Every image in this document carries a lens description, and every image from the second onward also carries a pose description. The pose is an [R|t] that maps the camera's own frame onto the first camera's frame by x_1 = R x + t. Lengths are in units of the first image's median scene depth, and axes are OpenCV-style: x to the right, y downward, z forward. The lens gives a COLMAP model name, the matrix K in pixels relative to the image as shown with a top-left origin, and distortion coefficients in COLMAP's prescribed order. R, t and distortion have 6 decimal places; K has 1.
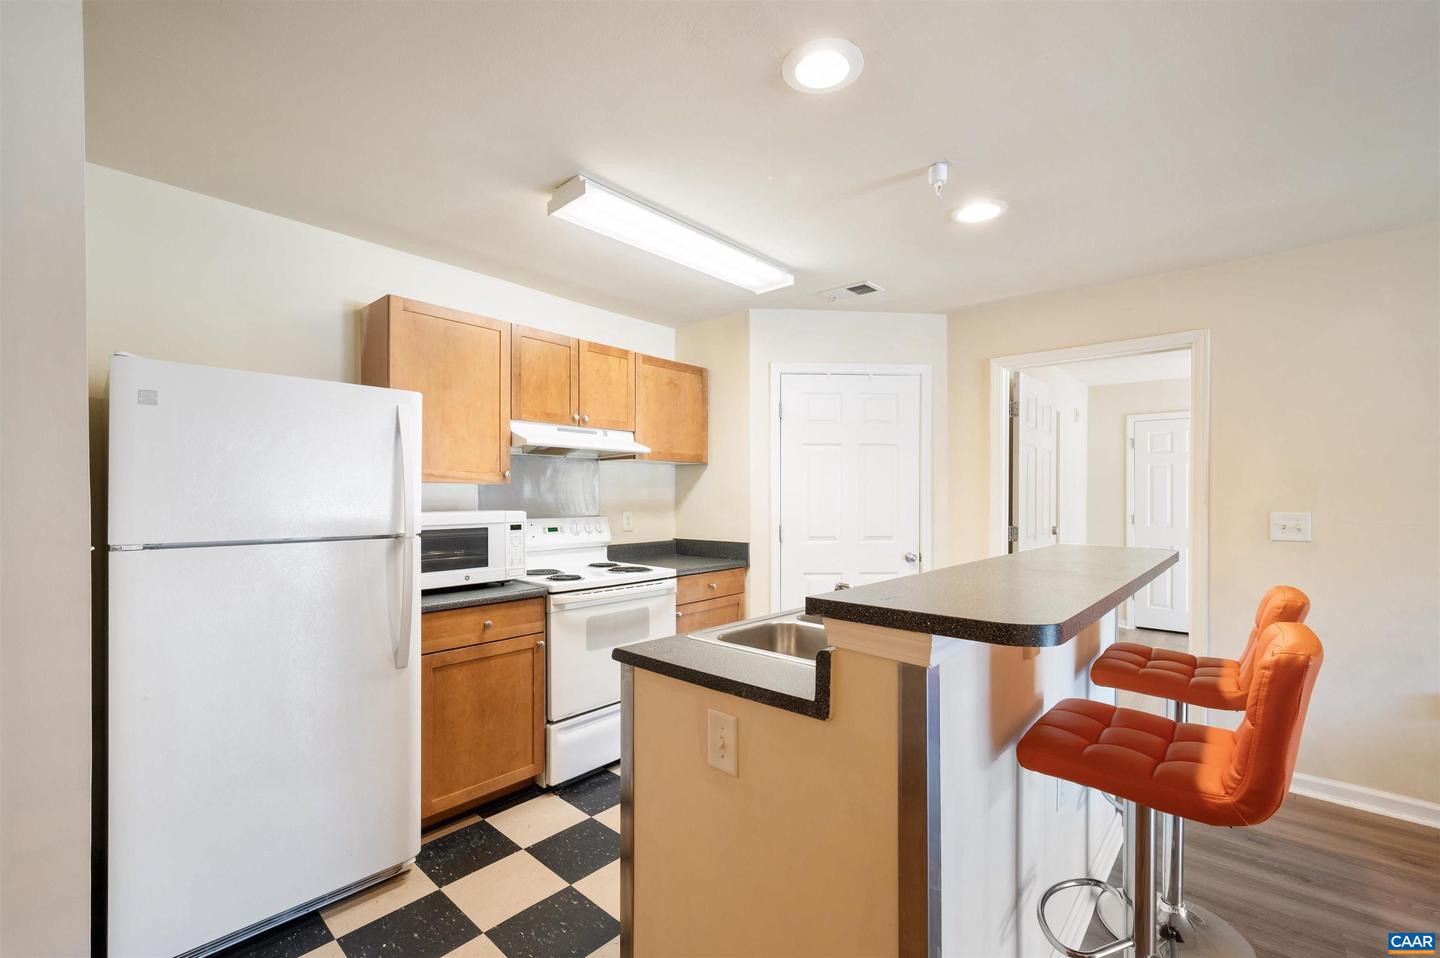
lens RADIAL K [[601.6, 0, 719.5], [0, 601.6, 496.8], [0, 0, 1]] dist [-0.000334, -0.000559]
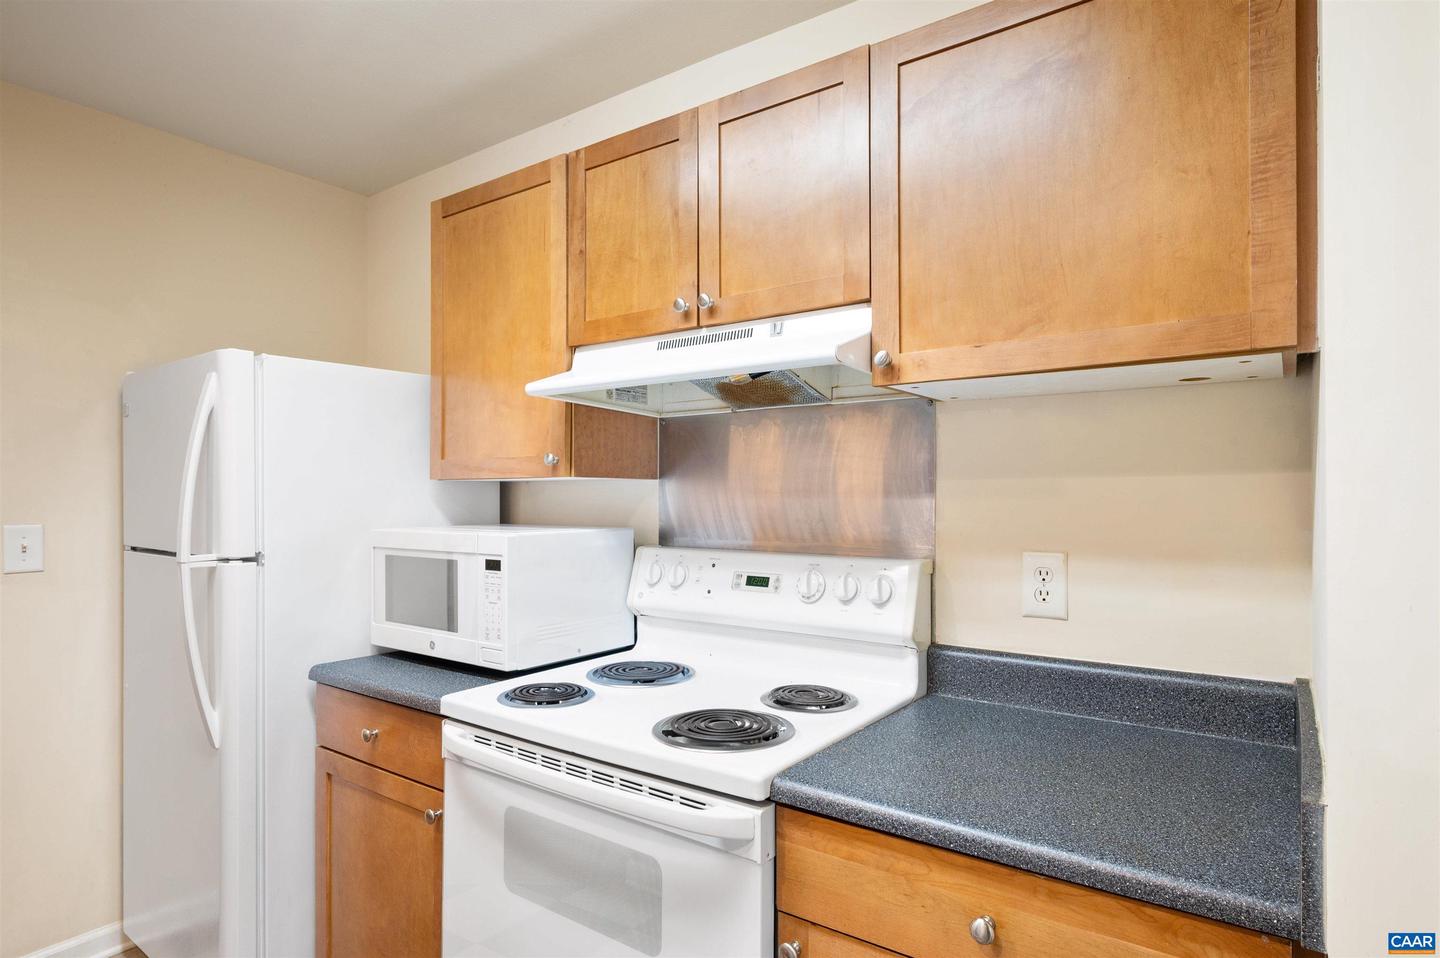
lens RADIAL K [[790.2, 0, 719.0], [0, 790.2, 491.2], [0, 0, 1]] dist [-0.002799, -0.000131]
pose [[0.102211, -0.005303, -0.994749, 0.301204], [-0.000386, 0.999986, -0.005370, -0.006402], [0.994763, 0.000933, 0.102208, 1.013833]]
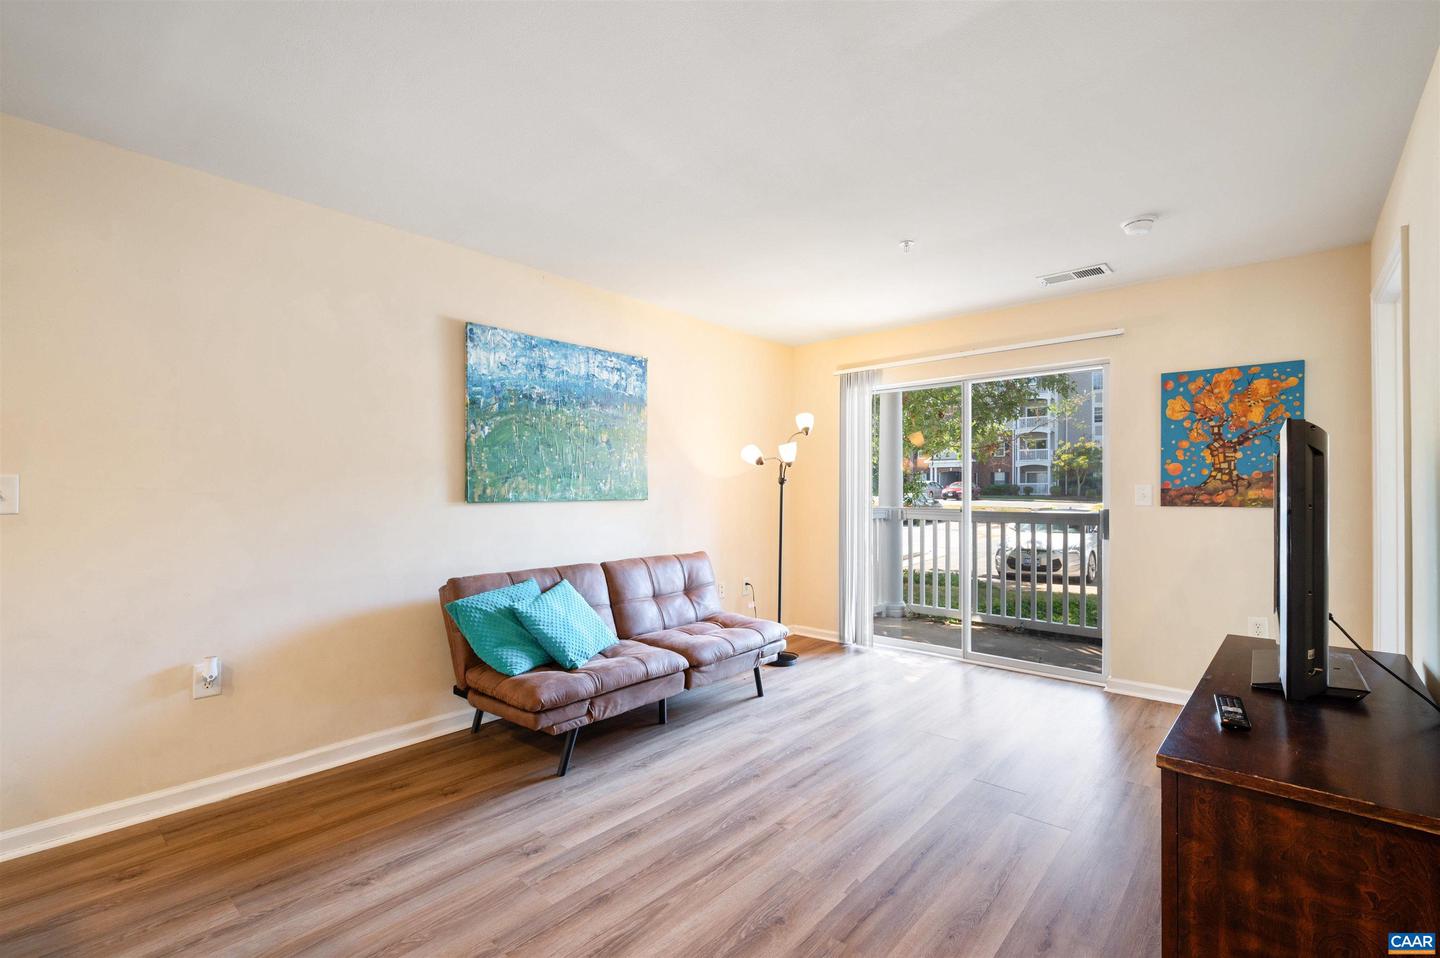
lens RADIAL K [[632.2, 0, 721.4], [0, 632.2, 486.2], [0, 0, 1]] dist [-0.000428, -0.000019]
pose [[-0.000586, 0.009928, 0.999951, 0.180786], [0.000746, 0.999950, -0.009928, 0.043736], [-1.000000, 0.000740, -0.000594, 0.116677]]
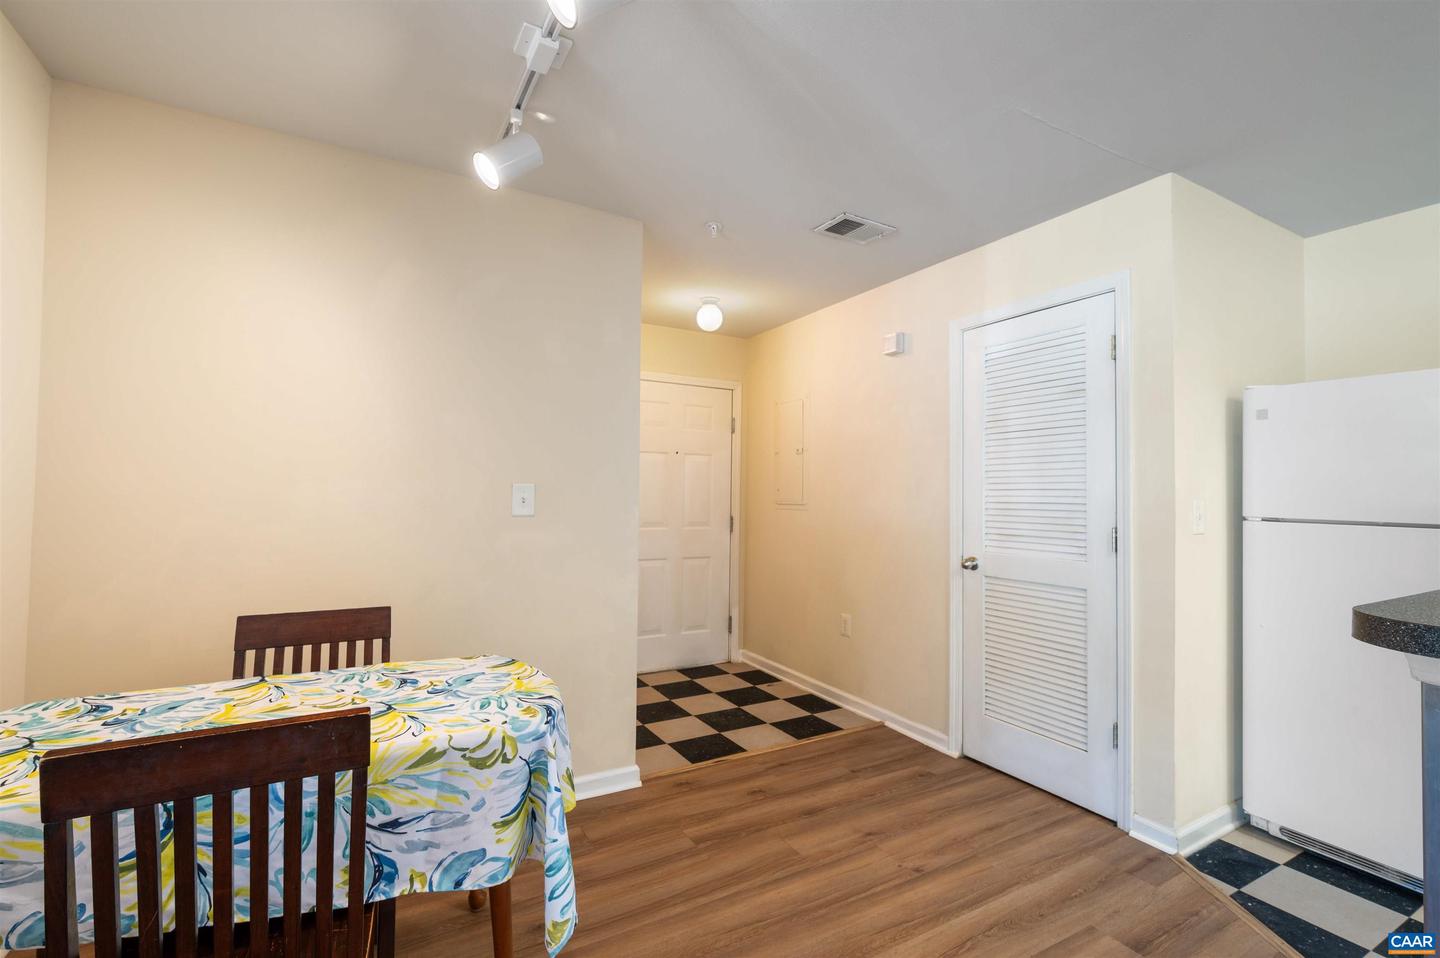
lens RADIAL K [[635.6, 0, 712.2], [0, 635.6, 474.4], [0, 0, 1]] dist [-0.000322, -0.000380]
pose [[-0.330396, -0.027507, -0.943441, 0.474974], [-0.016585, 0.999590, -0.023336, 0.017994], [0.943697, 0.007937, -0.330717, 0.140567]]
